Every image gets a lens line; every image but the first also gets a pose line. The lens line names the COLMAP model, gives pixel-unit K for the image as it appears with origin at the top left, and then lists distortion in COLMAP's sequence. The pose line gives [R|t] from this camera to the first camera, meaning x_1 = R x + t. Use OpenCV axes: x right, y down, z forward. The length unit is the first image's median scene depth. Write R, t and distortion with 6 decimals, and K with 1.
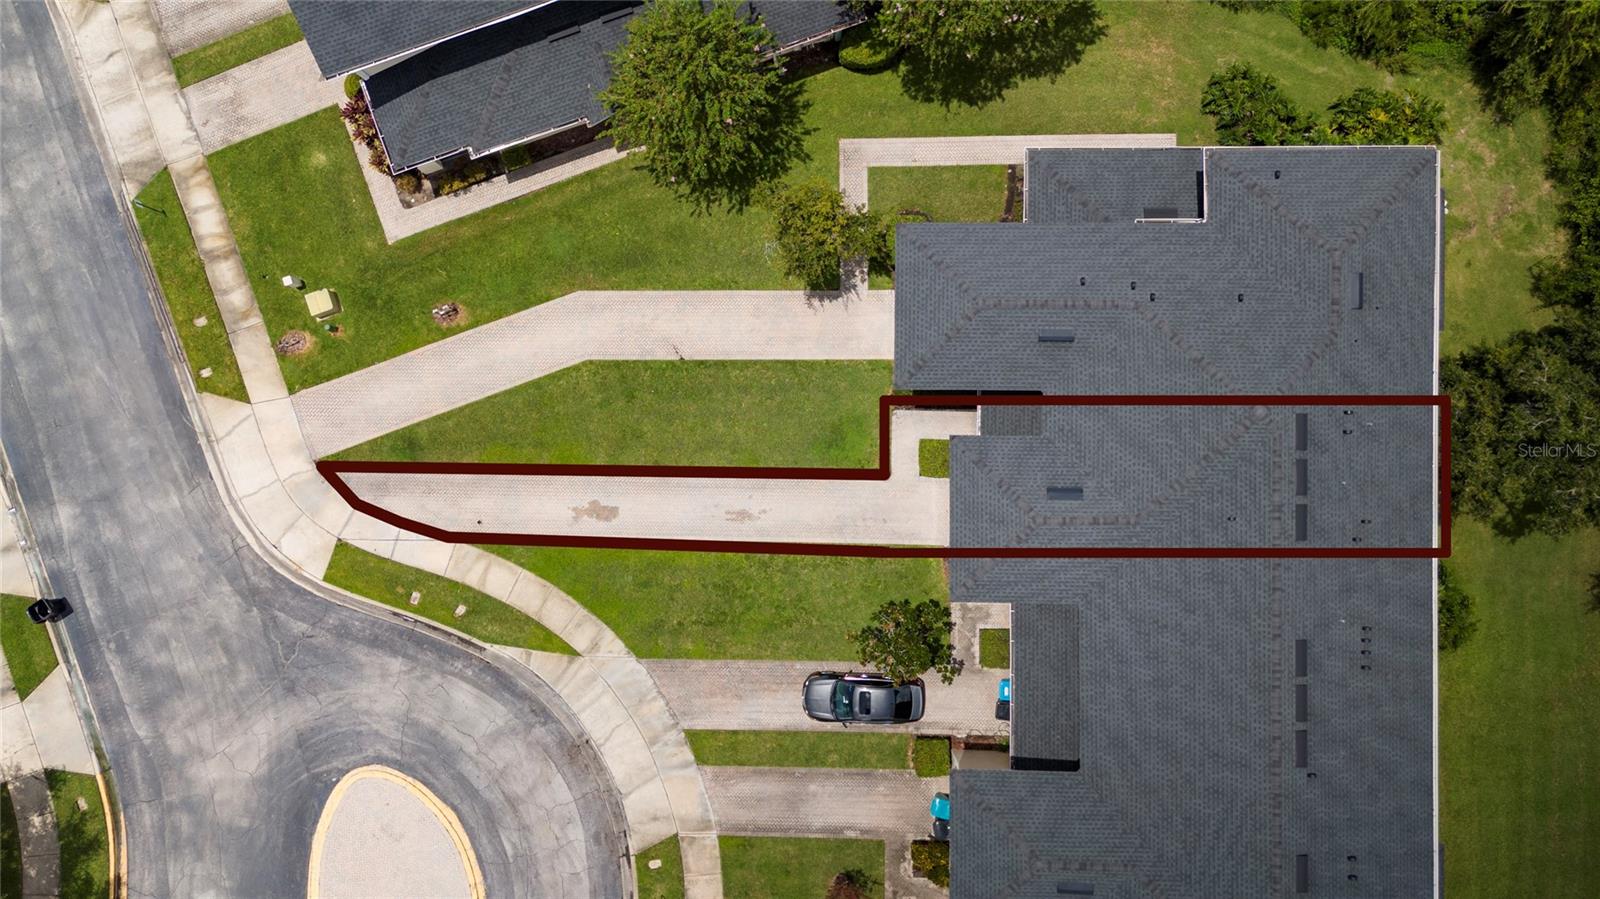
lens RADIAL K [[1153.6, 0, 799.5], [0, 1153.6, 456.9], [0, 0, 1]] dist [0.047093, -0.052156]
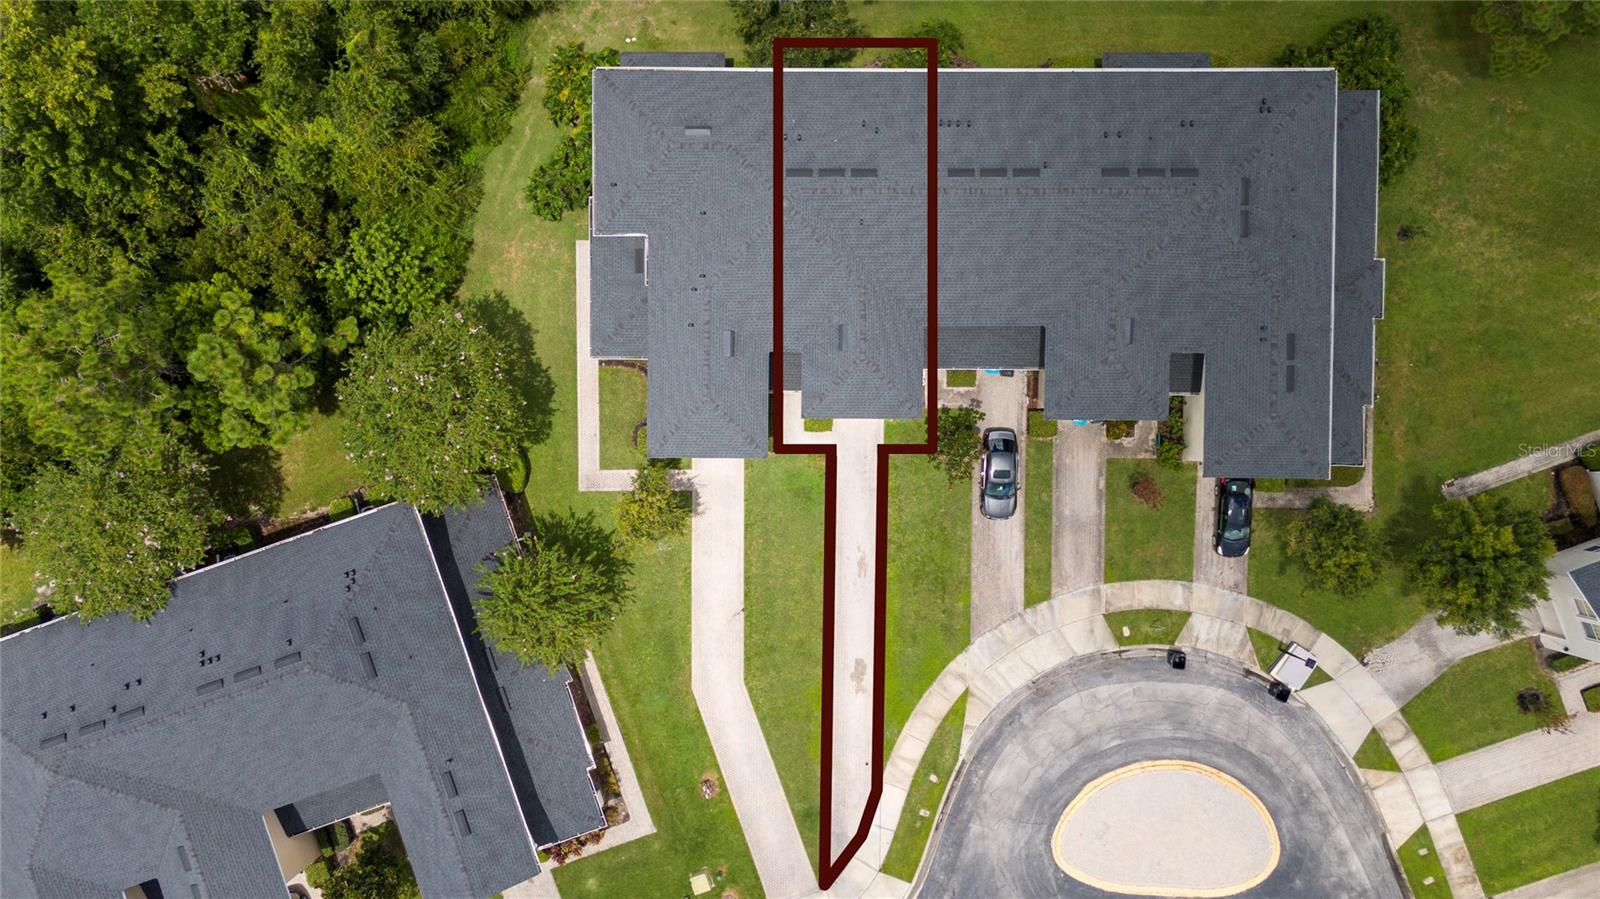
lens RADIAL K [[1153.6, 0, 799.5], [0, 1153.6, 456.9], [0, 0, 1]] dist [0.047093, -0.052156]
pose [[0.000423, -0.999993, 0.003753, 0.069257], [0.999875, 0.000364, -0.015781, 0.000482], [0.015780, 0.003759, 0.999868, -0.325455]]
